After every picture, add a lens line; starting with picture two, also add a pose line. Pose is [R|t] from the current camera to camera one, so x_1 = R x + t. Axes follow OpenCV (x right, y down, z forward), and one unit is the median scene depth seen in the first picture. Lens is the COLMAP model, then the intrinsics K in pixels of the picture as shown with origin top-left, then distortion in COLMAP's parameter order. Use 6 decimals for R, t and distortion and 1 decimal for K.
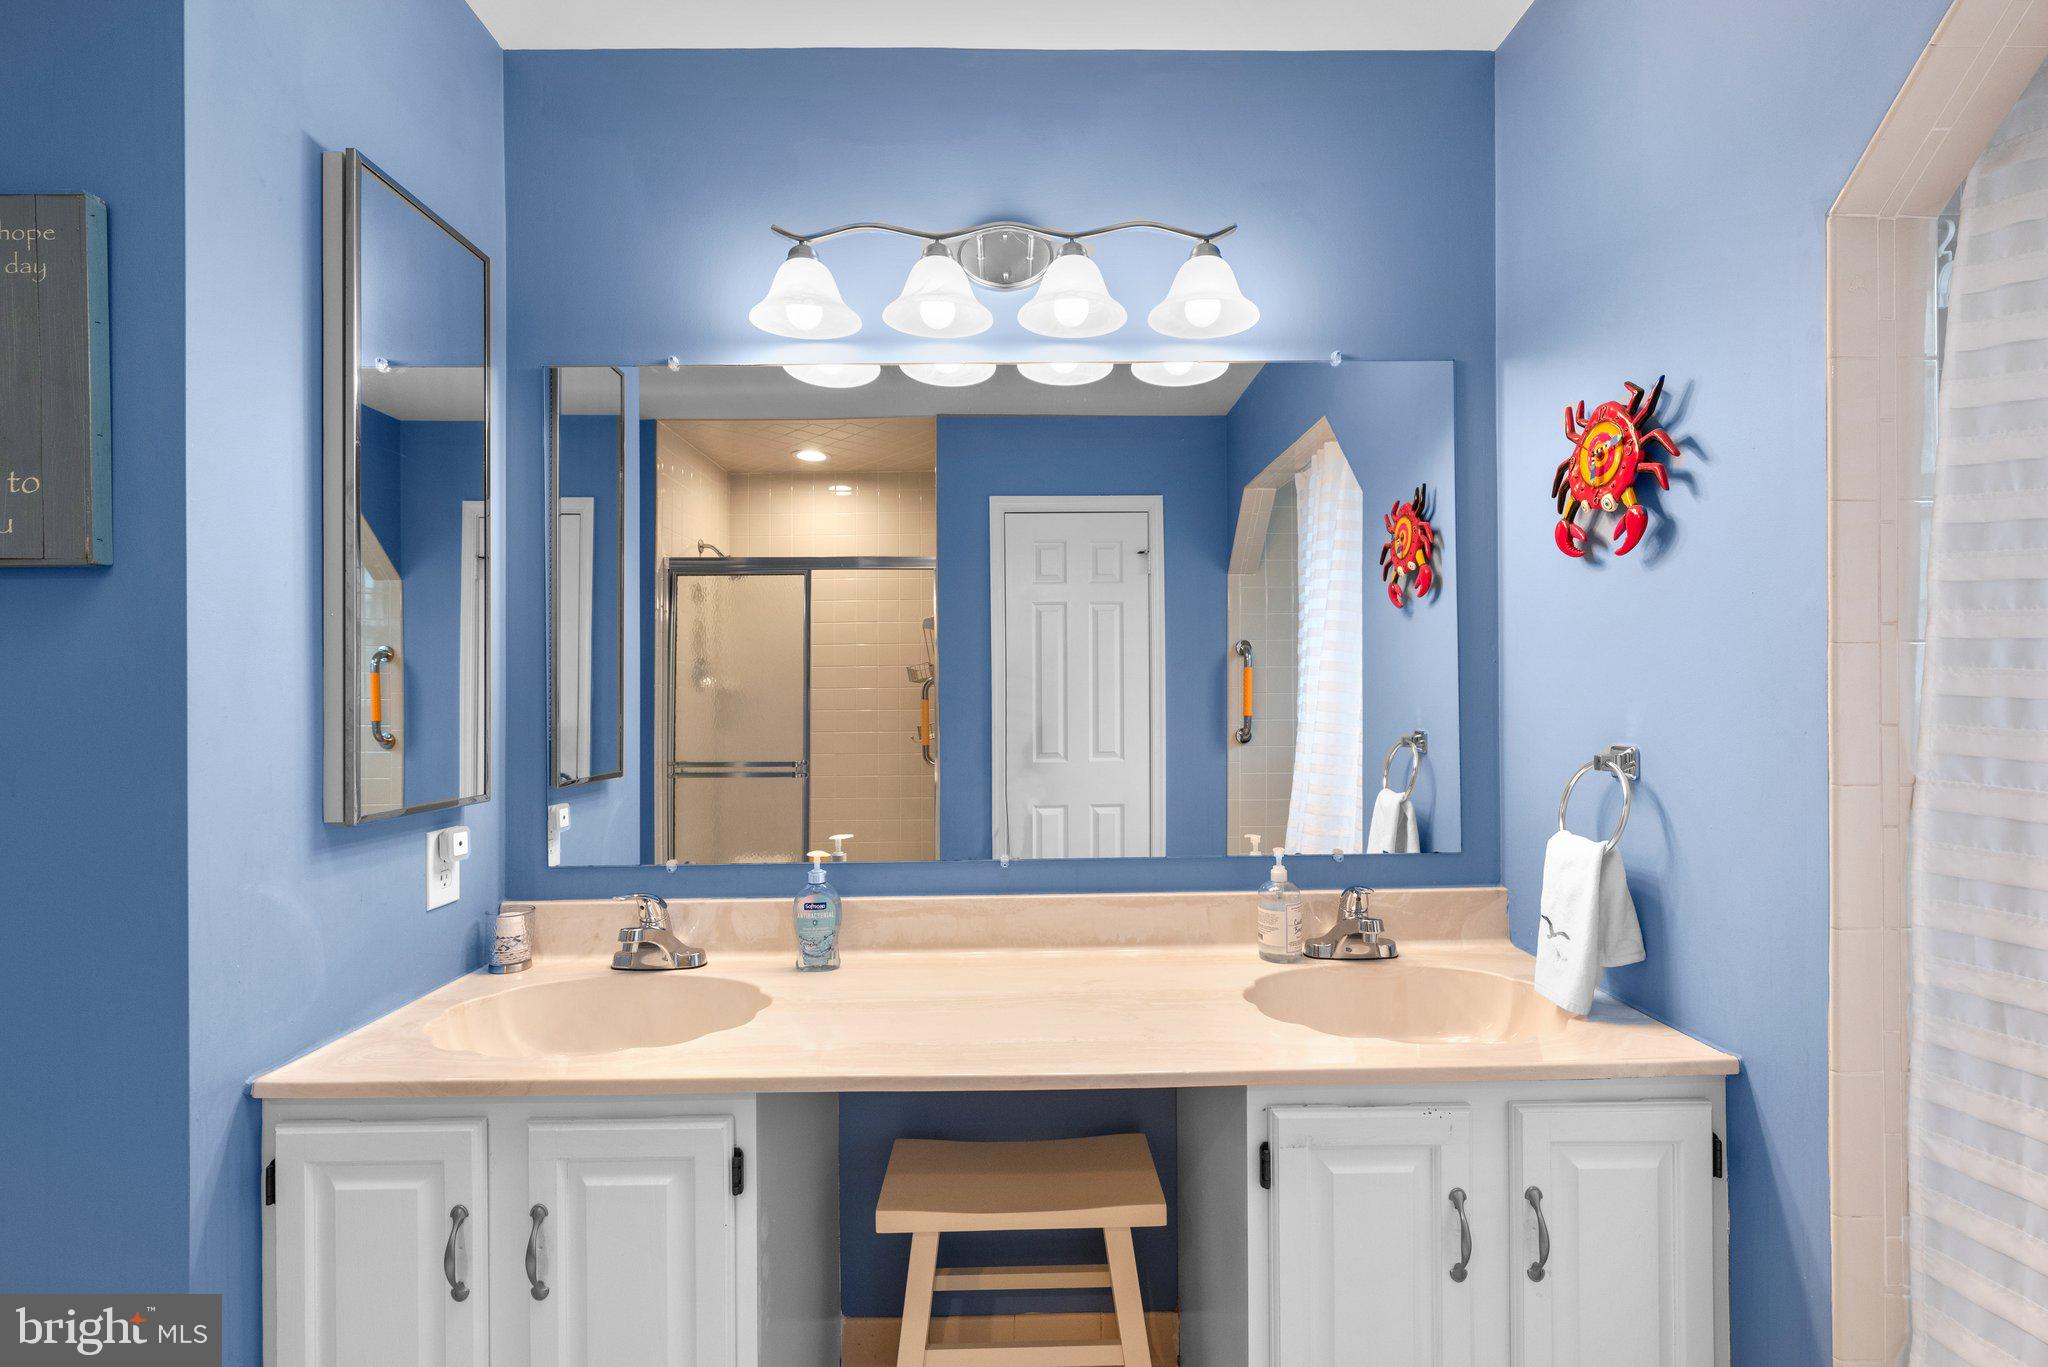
lens RADIAL K [[920.1, 0, 1029.2], [0, 920.1, 695.2], [0, 0, 1]] dist [0.001582, 0.000116]
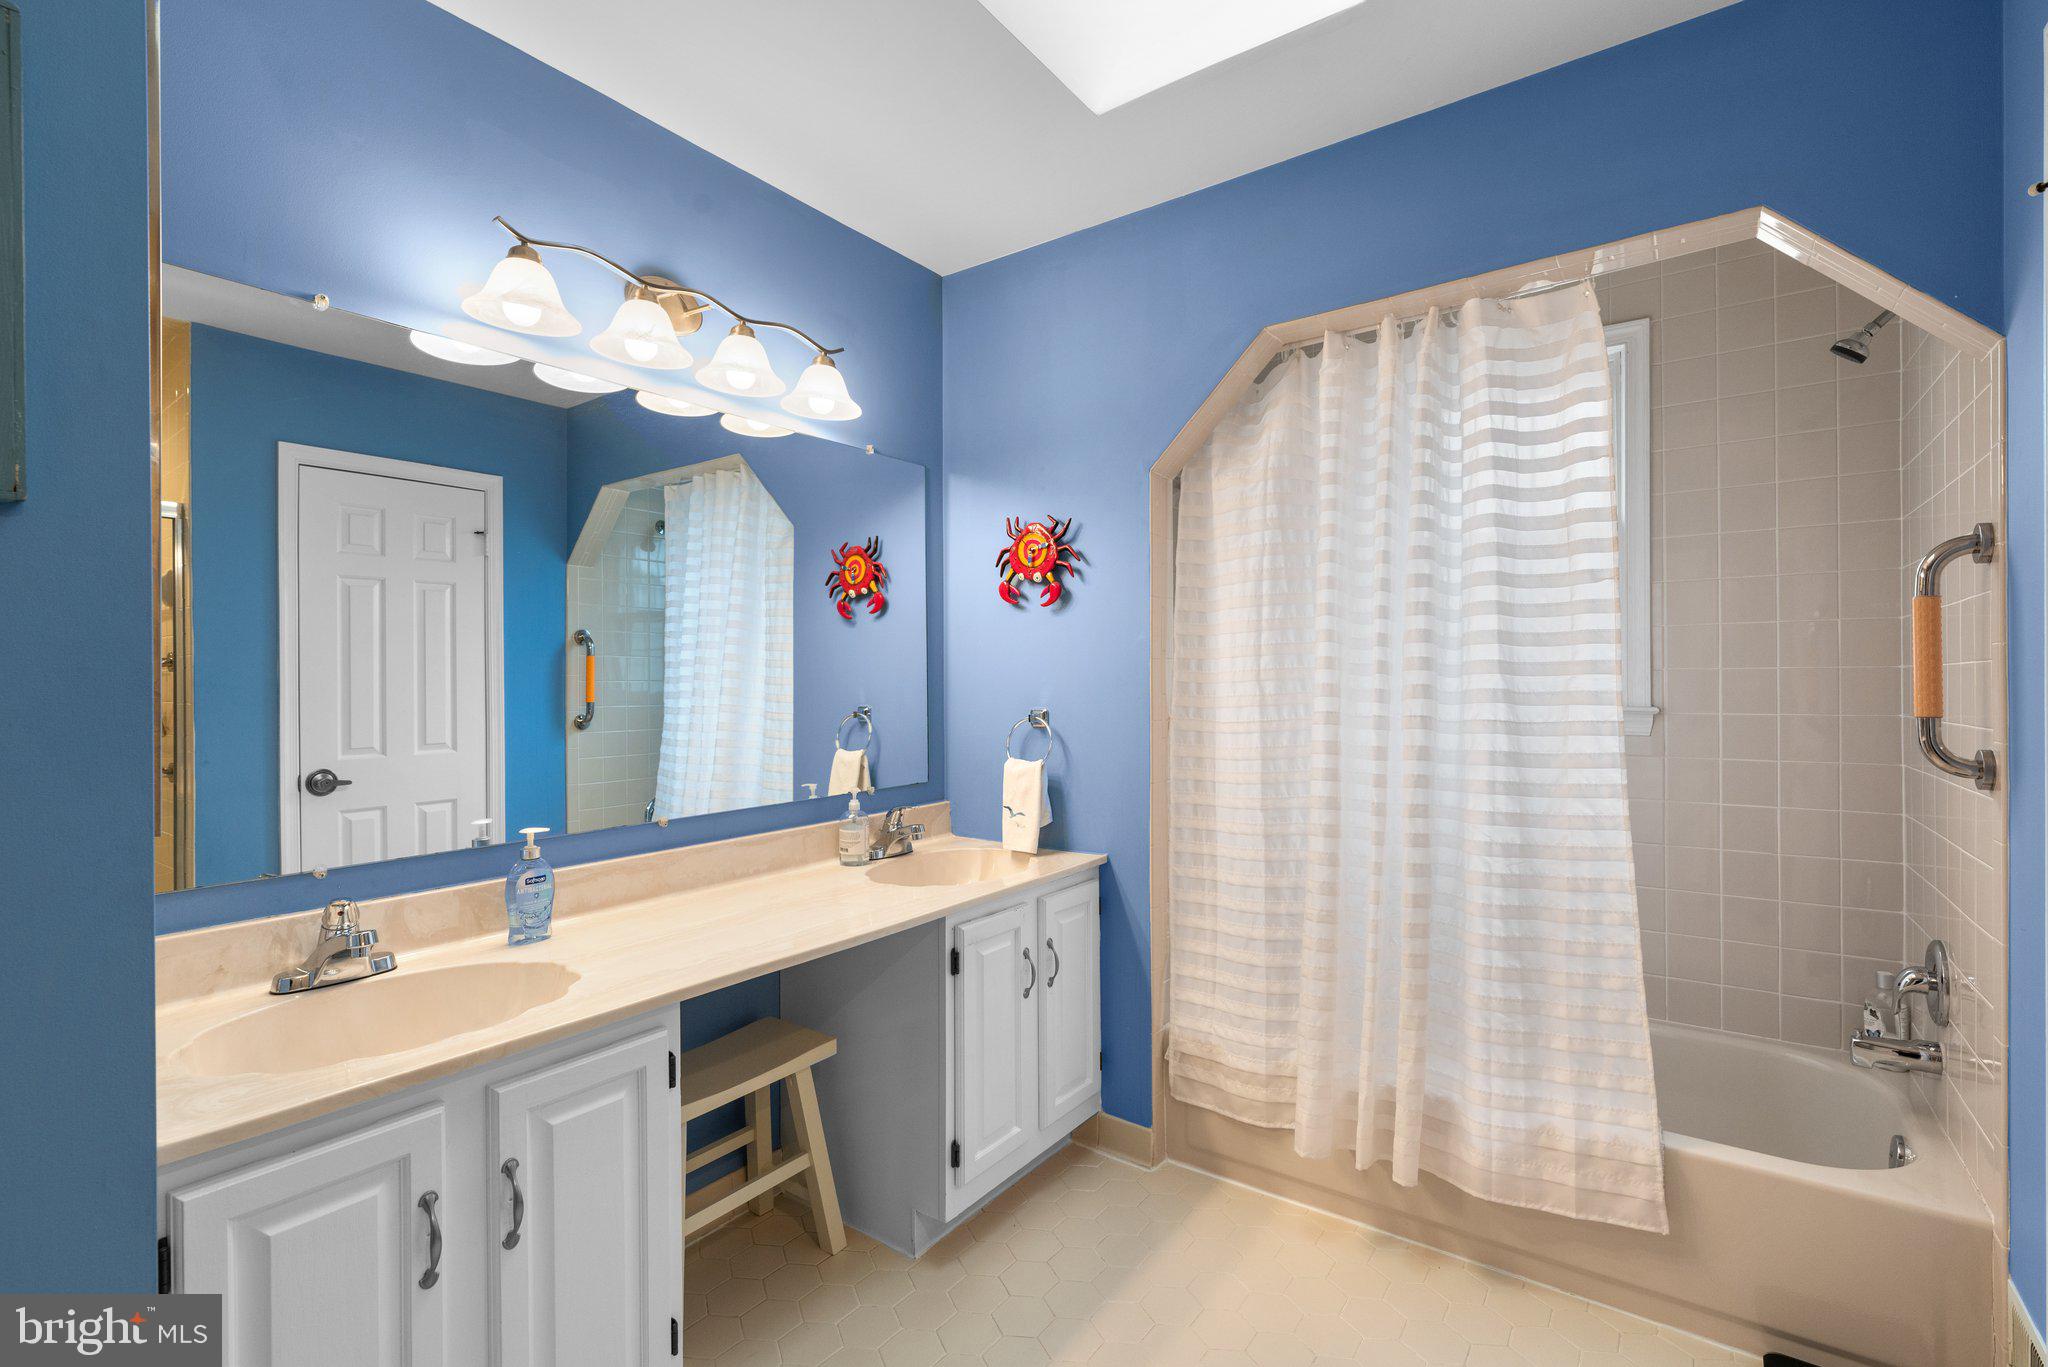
lens RADIAL K [[918.2, 0, 1033.8], [0, 918.2, 679.2], [0, 0, 1]] dist [0.002254, 0.000421]
pose [[0.595014, 0.006297, 0.803690, -0.799785], [-0.001548, 0.999976, -0.006689, 0.007683], [-0.803714, 0.002736, 0.595010, -0.086043]]
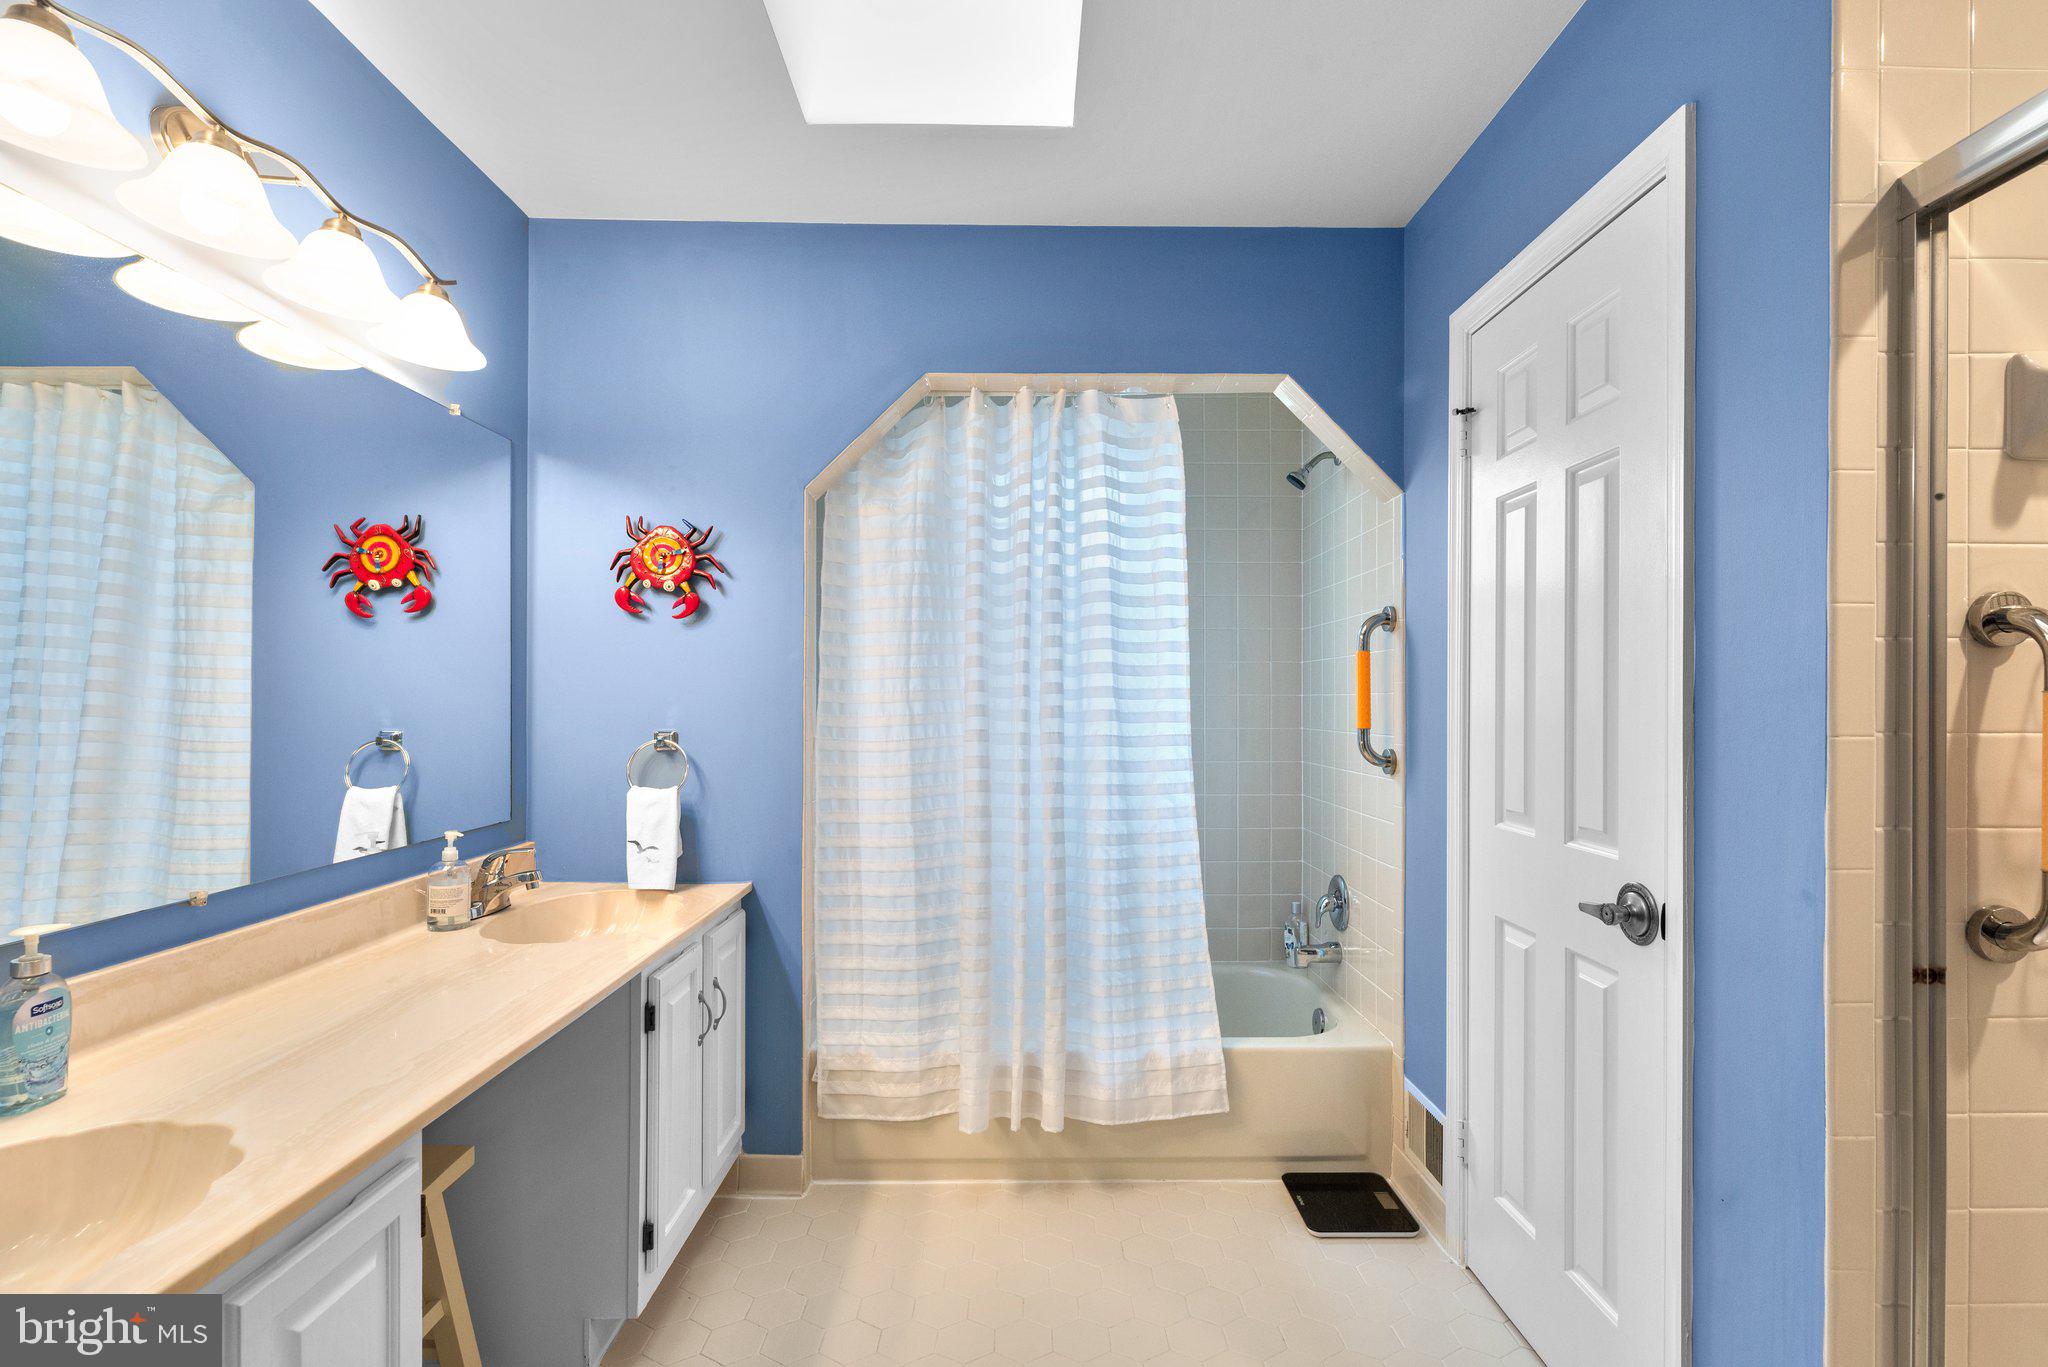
lens RADIAL K [[920.1, 0, 1029.2], [0, 920.1, 695.2], [0, 0, 1]] dist [0.001582, 0.000116]
pose [[0.002854, 0.013705, 0.999902, -0.978414], [-0.006125, 0.999888, -0.013688, 0.009080], [-0.999977, -0.006086, 0.002938, 0.311724]]
